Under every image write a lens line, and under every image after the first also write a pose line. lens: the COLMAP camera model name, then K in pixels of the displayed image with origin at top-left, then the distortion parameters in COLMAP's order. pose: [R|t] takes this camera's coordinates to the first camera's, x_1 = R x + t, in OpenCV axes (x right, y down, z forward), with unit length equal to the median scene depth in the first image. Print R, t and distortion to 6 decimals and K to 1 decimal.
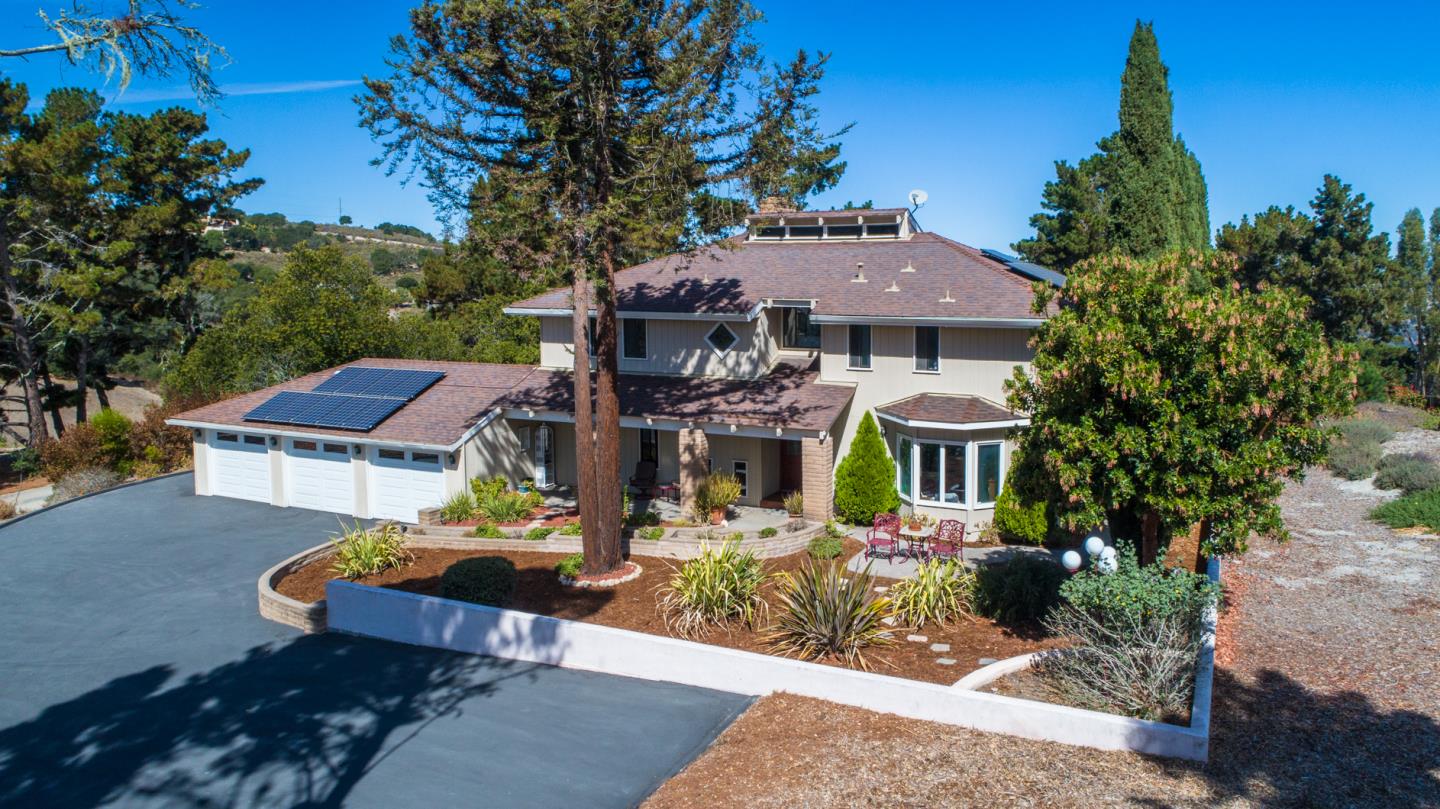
lens RADIAL K [[1092.0, 0, 720.0], [0, 1092.0, 404.5], [0, 0, 1]] dist [-0.002573, 0.005685]
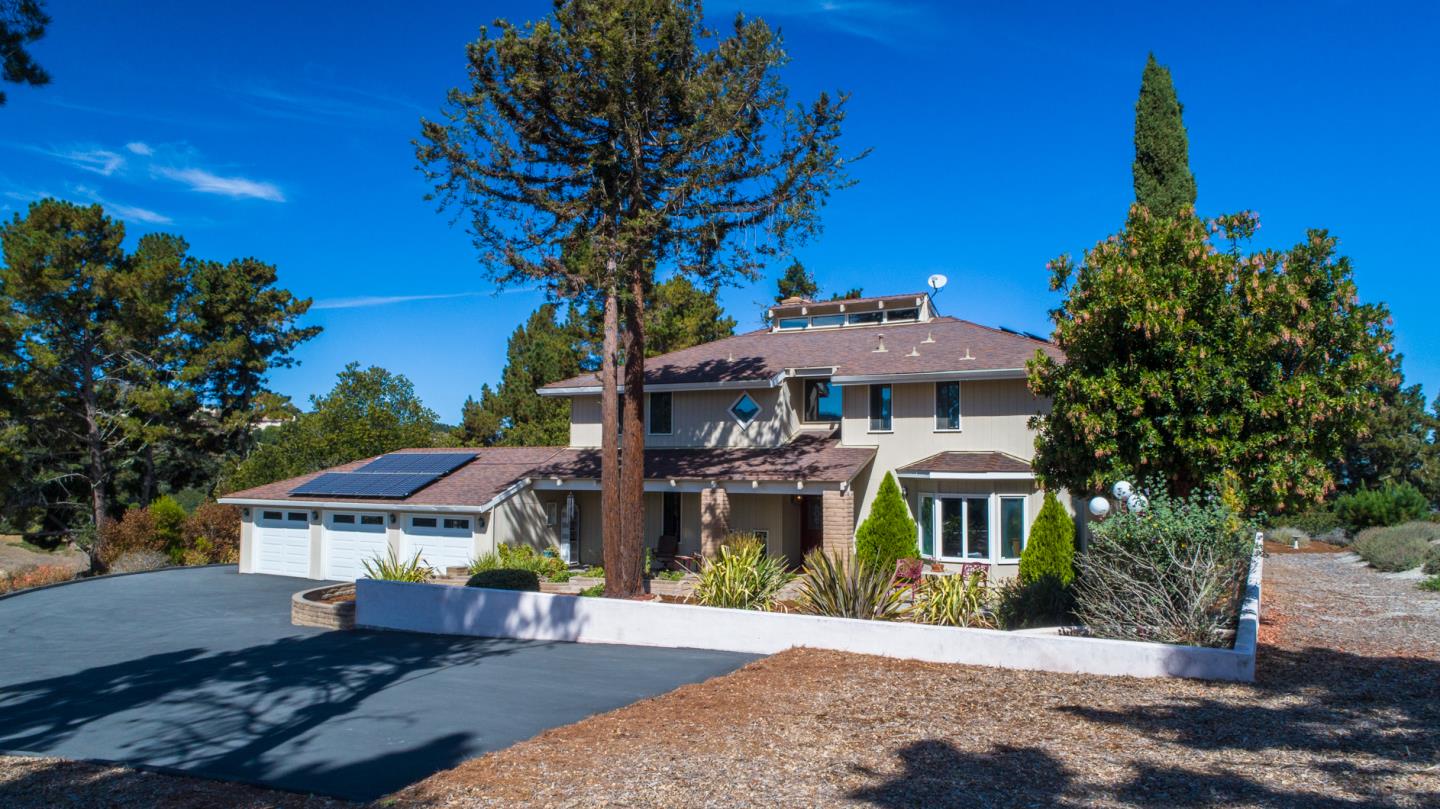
lens RADIAL K [[1060.5, 0, 656.4], [0, 1060.5, 427.2], [0, 0, 1]] dist [-0.001099, -0.001584]
pose [[0.996438, 0.017133, -0.082574, 0.001530], [-0.028990, 0.989064, -0.144608, 0.104338], [0.079193, 0.146487, 0.986038, 0.008886]]
